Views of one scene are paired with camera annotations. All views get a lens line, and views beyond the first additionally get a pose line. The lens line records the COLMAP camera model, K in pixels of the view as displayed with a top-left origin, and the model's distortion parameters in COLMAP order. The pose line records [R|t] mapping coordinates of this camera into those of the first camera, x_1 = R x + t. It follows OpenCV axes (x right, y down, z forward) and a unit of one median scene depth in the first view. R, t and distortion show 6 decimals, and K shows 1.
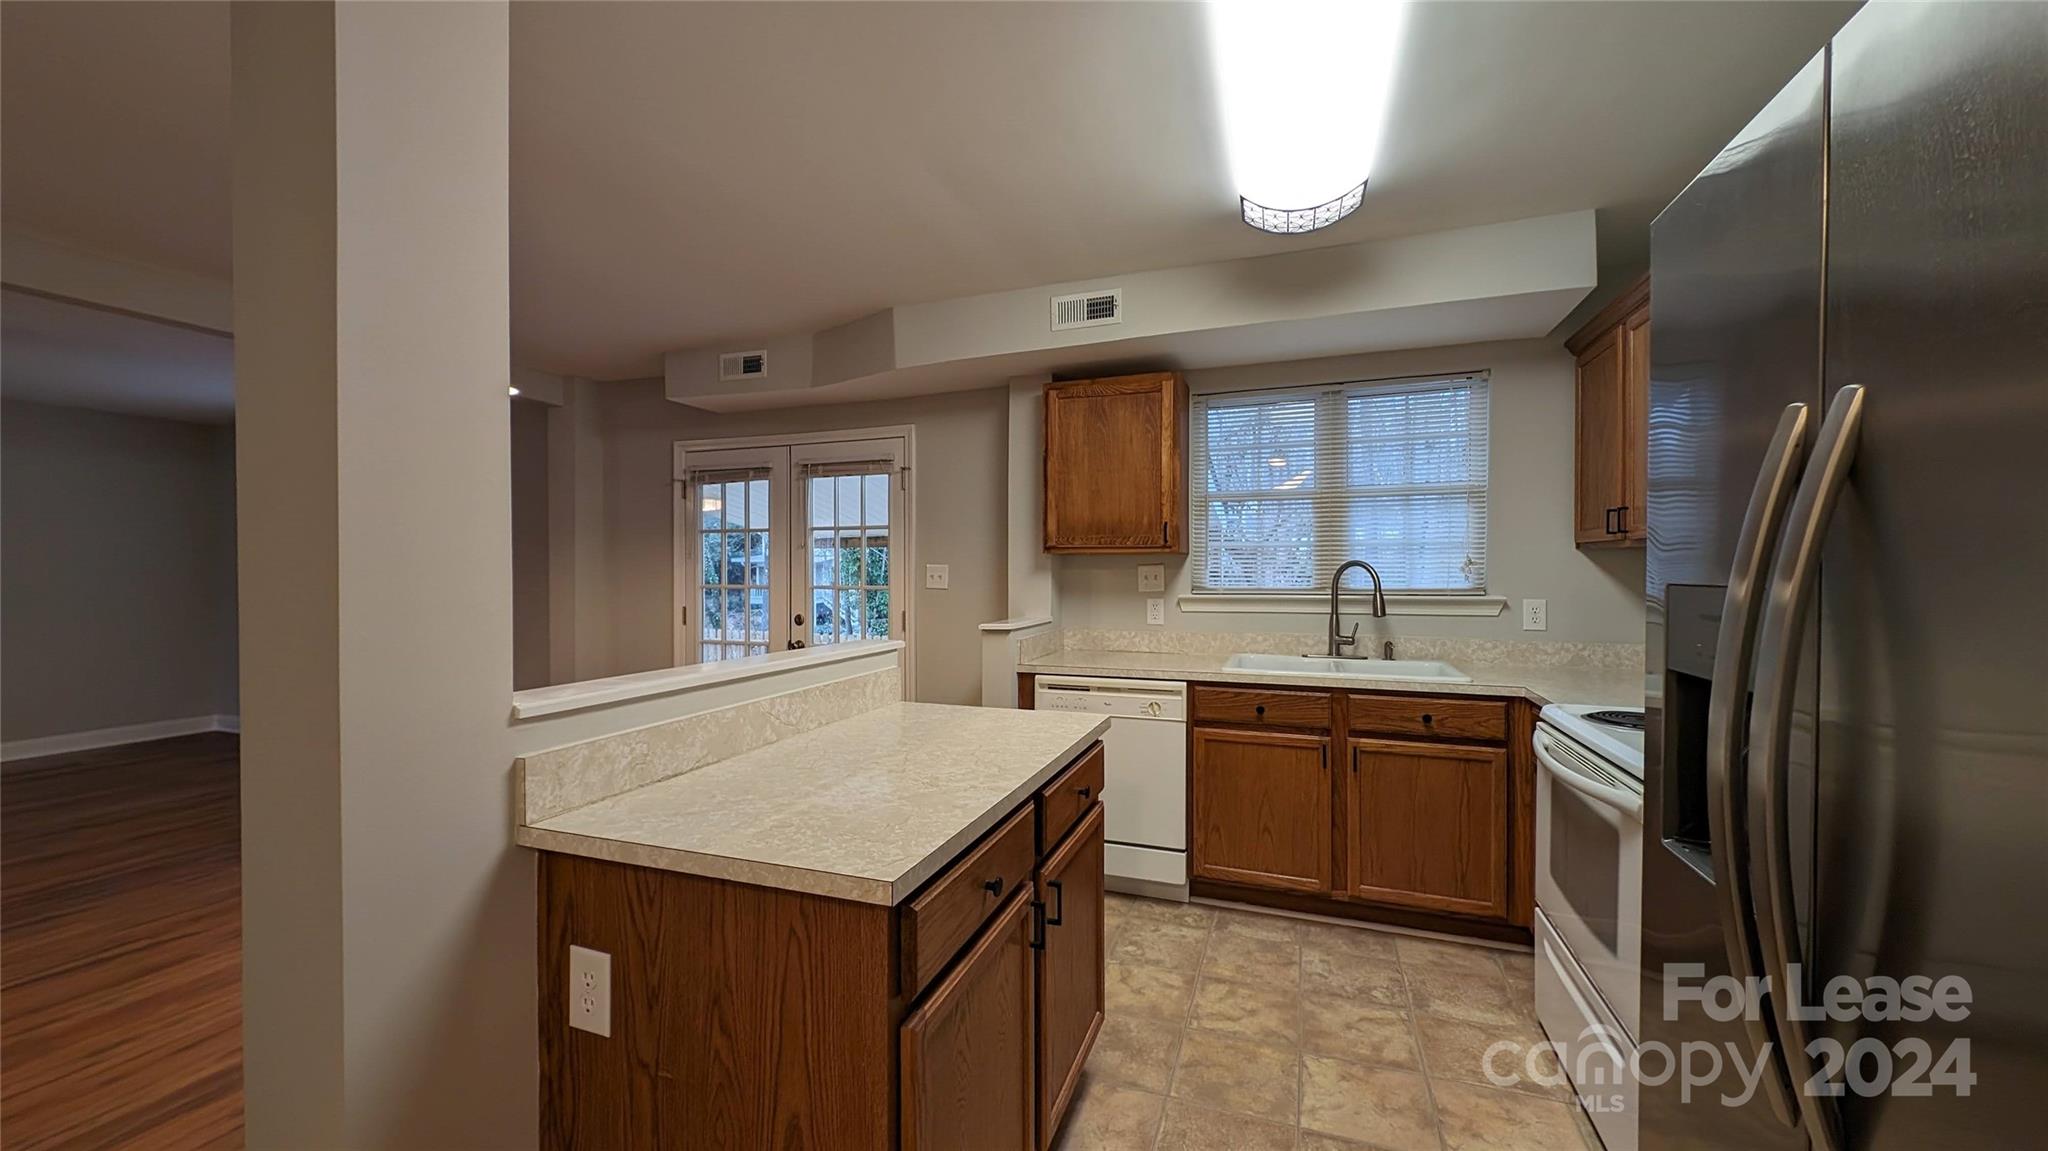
lens RADIAL K [[760.2, 0, 1027.9], [0, 760.2, 574.7], [0, 0, 1]] dist [0.012519, -0.006473]
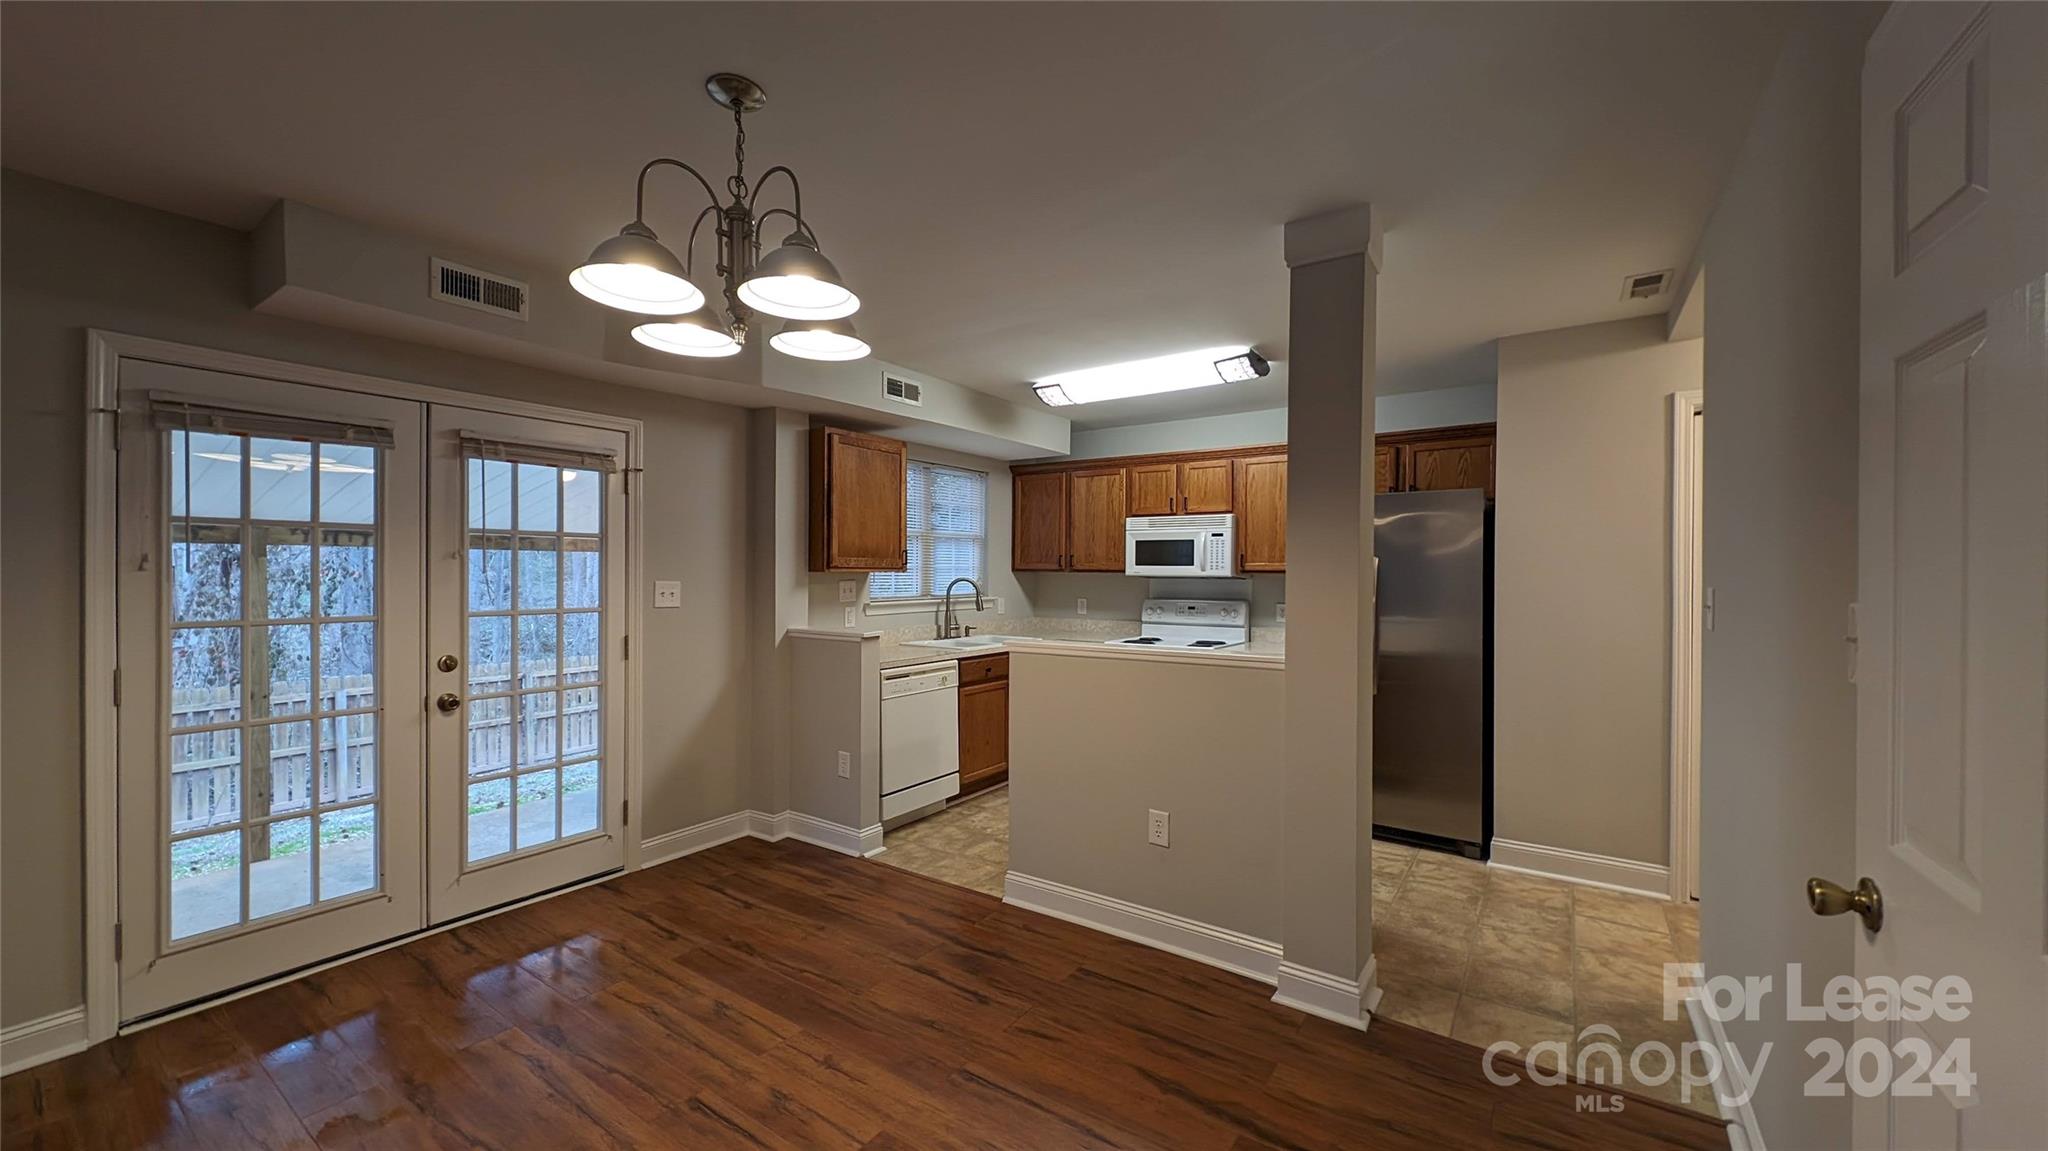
lens RADIAL K [[760.2, 0, 1027.9], [0, 760.2, 574.7], [0, 0, 1]] dist [0.012519, -0.006473]
pose [[0.255411, -0.001640, 0.966831, -1.116787], [0.001948, 0.999997, 0.001181, -0.026607], [-0.966831, 0.001582, 0.255414, 0.438488]]
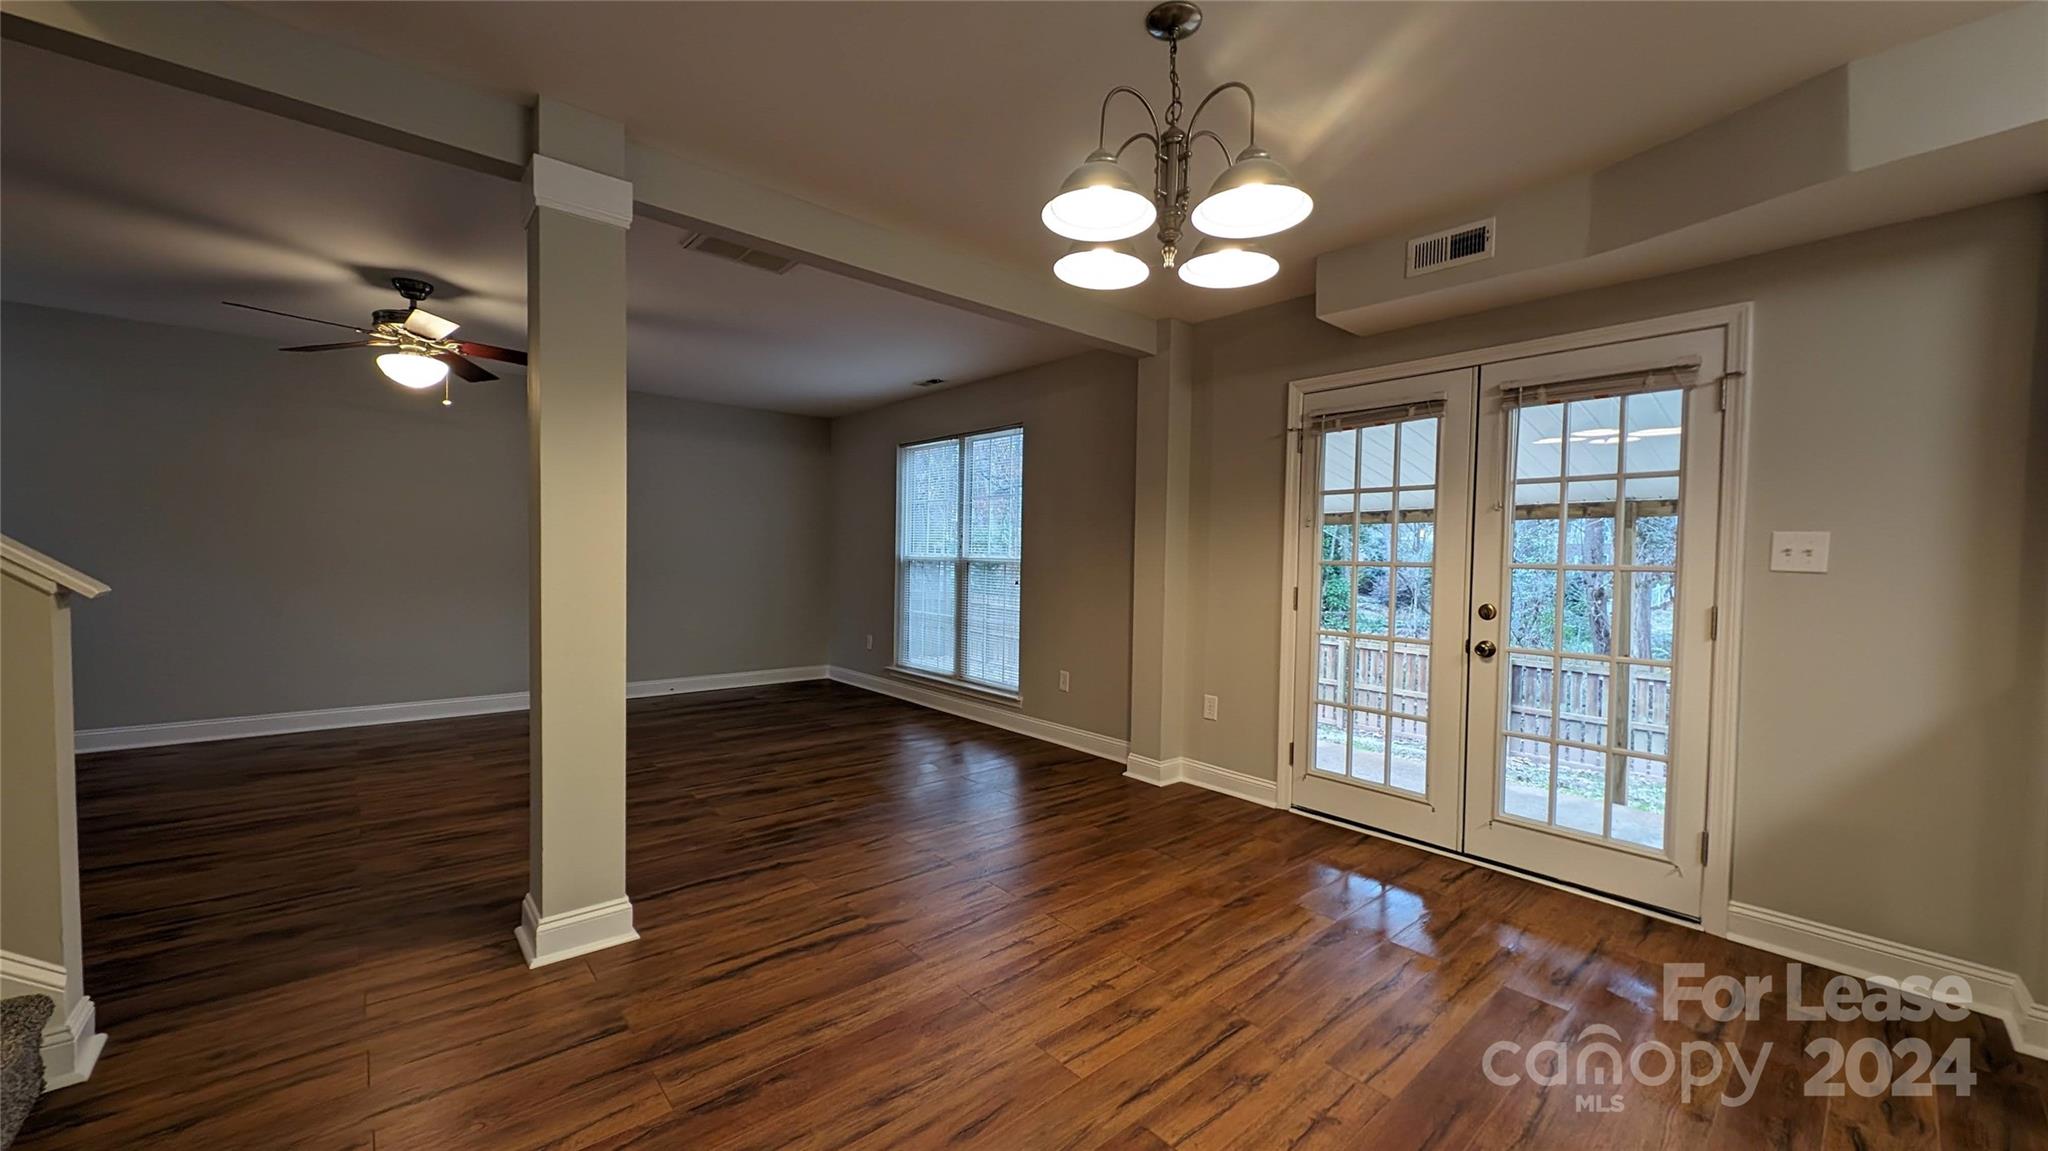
lens RADIAL K [[760.2, 0, 1027.9], [0, 760.2, 574.7], [0, 0, 1]] dist [0.012519, -0.006473]
pose [[0.876323, 0.028979, -0.480852, -0.450912], [-0.021811, 0.999552, 0.020489, 0.026599], [0.481230, -0.007467, 0.876562, 0.232534]]
